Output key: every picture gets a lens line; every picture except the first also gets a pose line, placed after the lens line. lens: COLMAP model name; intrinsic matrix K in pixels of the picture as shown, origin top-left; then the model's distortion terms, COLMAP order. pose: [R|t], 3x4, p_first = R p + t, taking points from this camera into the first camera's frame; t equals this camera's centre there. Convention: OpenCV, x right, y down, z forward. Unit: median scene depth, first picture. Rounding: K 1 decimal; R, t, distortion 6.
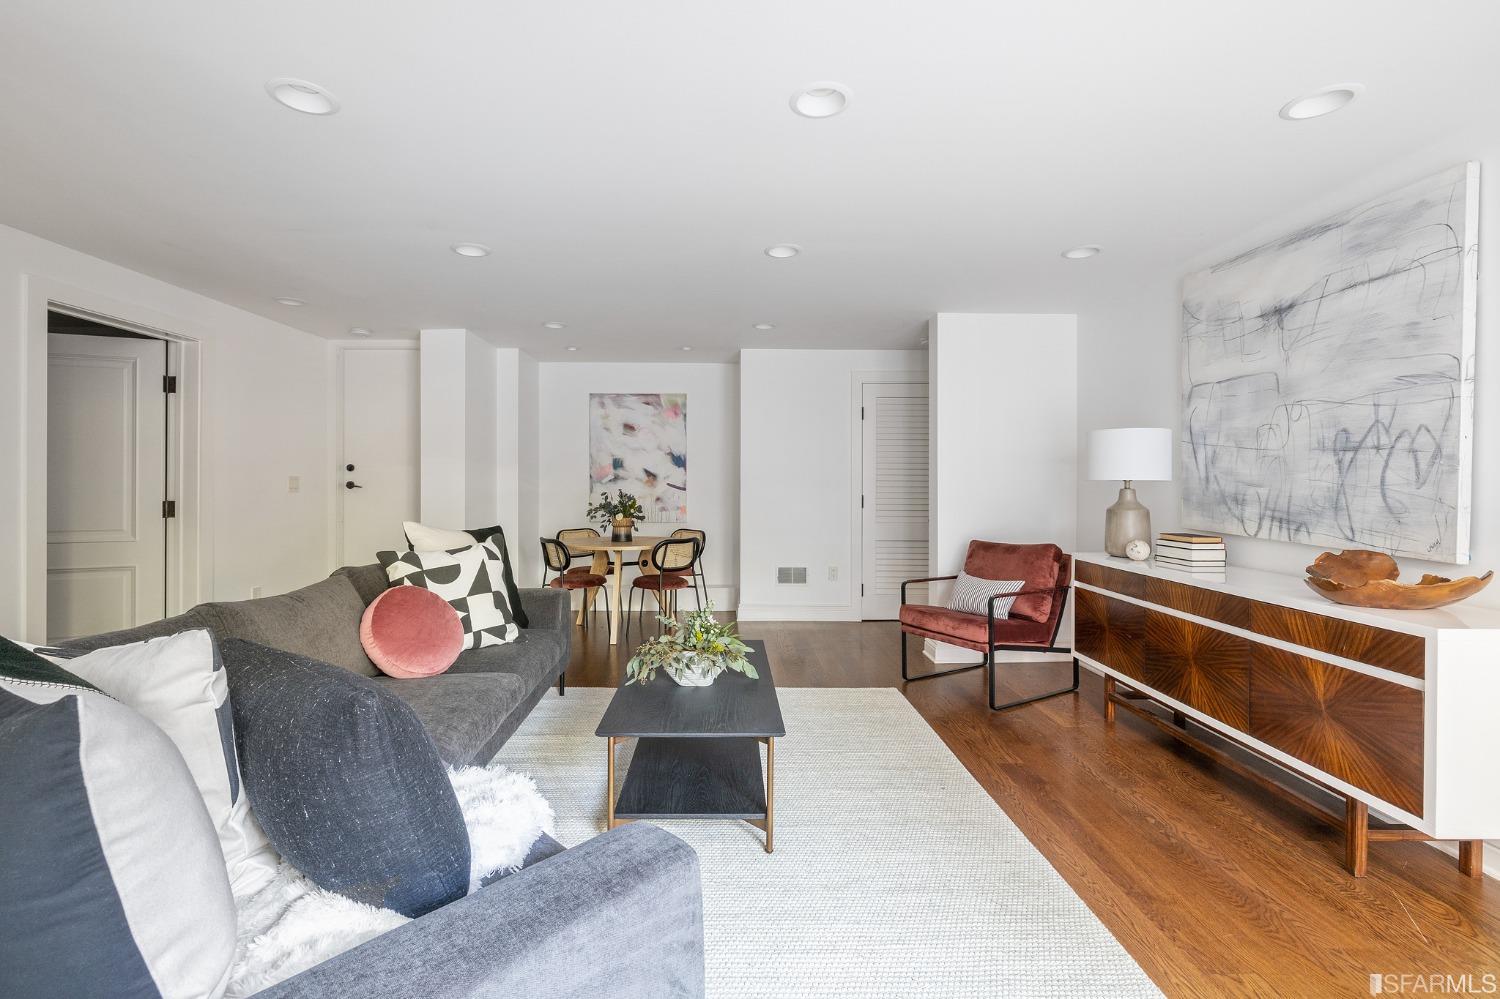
lens RADIAL K [[631.2, 0, 744.4], [0, 631.2, 493.5], [0, 0, 1]] dist [0.007382, -0.001329]
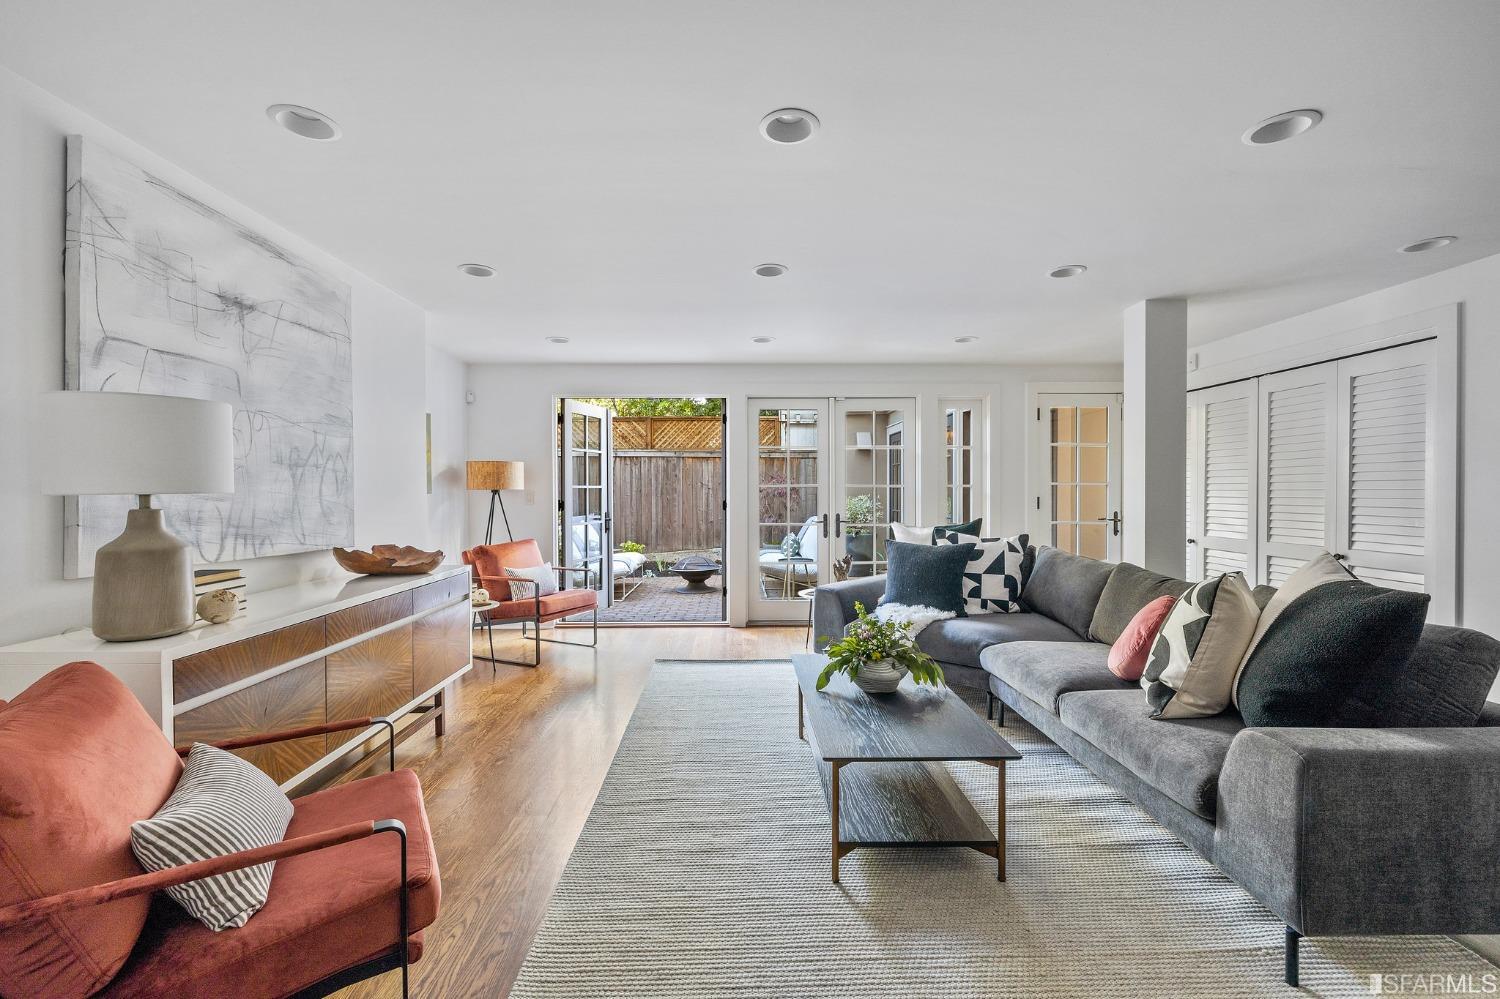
lens RADIAL K [[631.2, 0, 720.3], [0, 631.2, 487.4], [0, 0, 1]] dist [0.007382, -0.001329]
pose [[-0.998994, 0.005978, 0.044441, 0.126441], [0.006530, 0.999903, 0.012304, -0.035926], [-0.044363, 0.012582, -0.998936, 1.917013]]
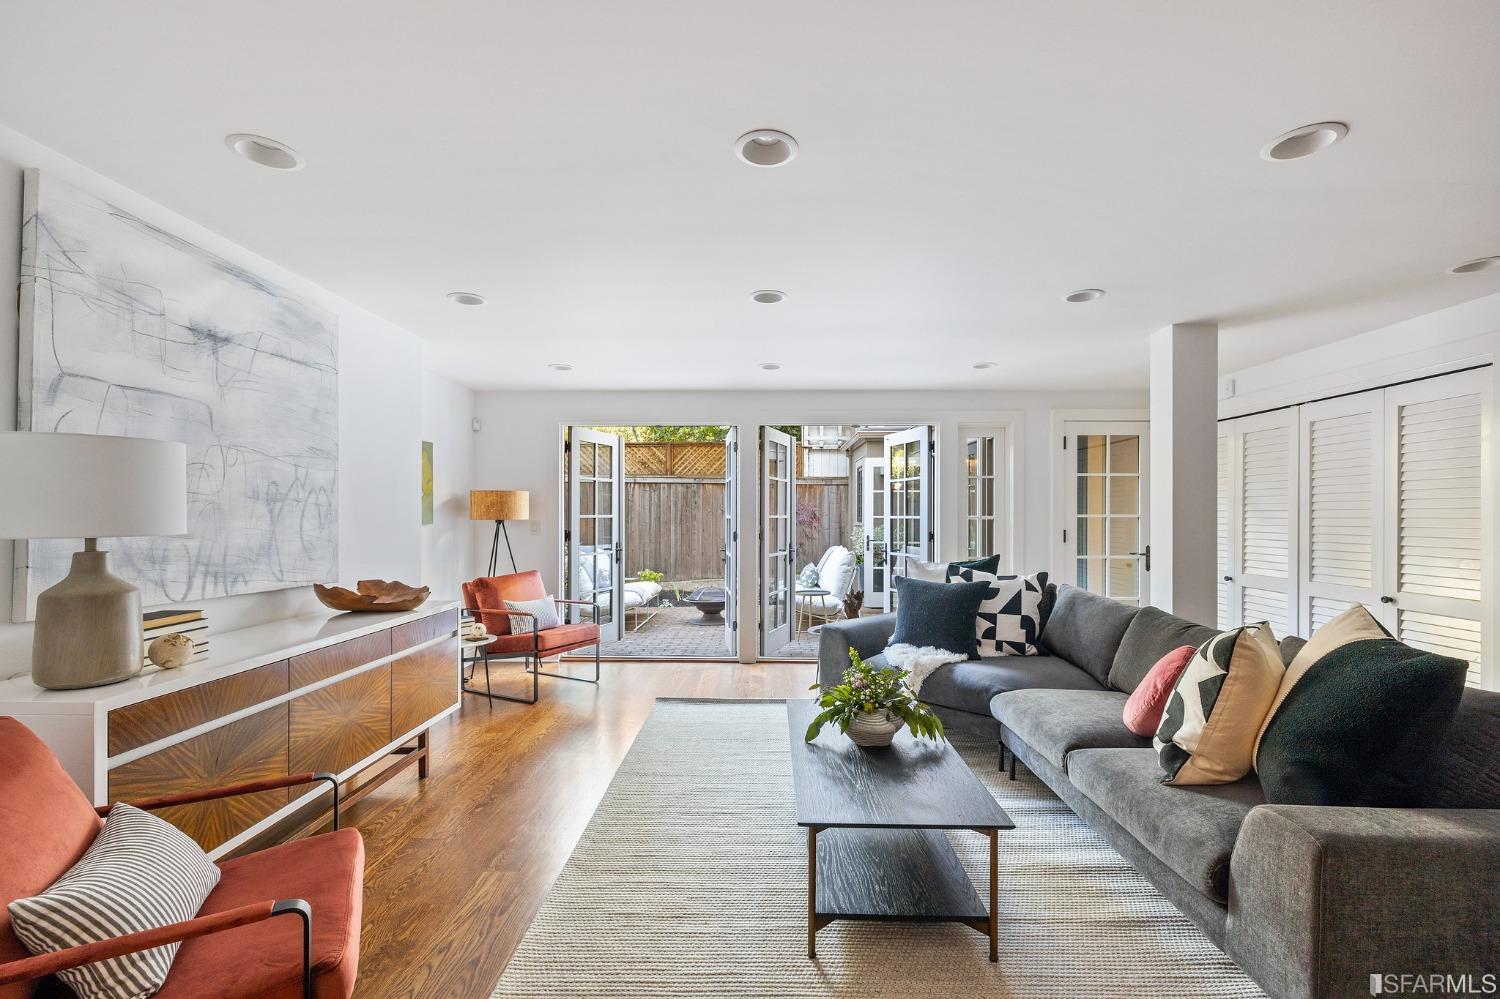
lens RADIAL K [[631.2, 0, 749.9], [0, 631.2, 498.1], [0, 0, 1]] dist [0.007382, -0.001329]
pose [[-0.996813, 0.002037, 0.079753, 0.031055], [0.002148, 0.999997, 0.001301, -0.065729], [-0.079751, 0.001469, -0.996814, 1.862774]]
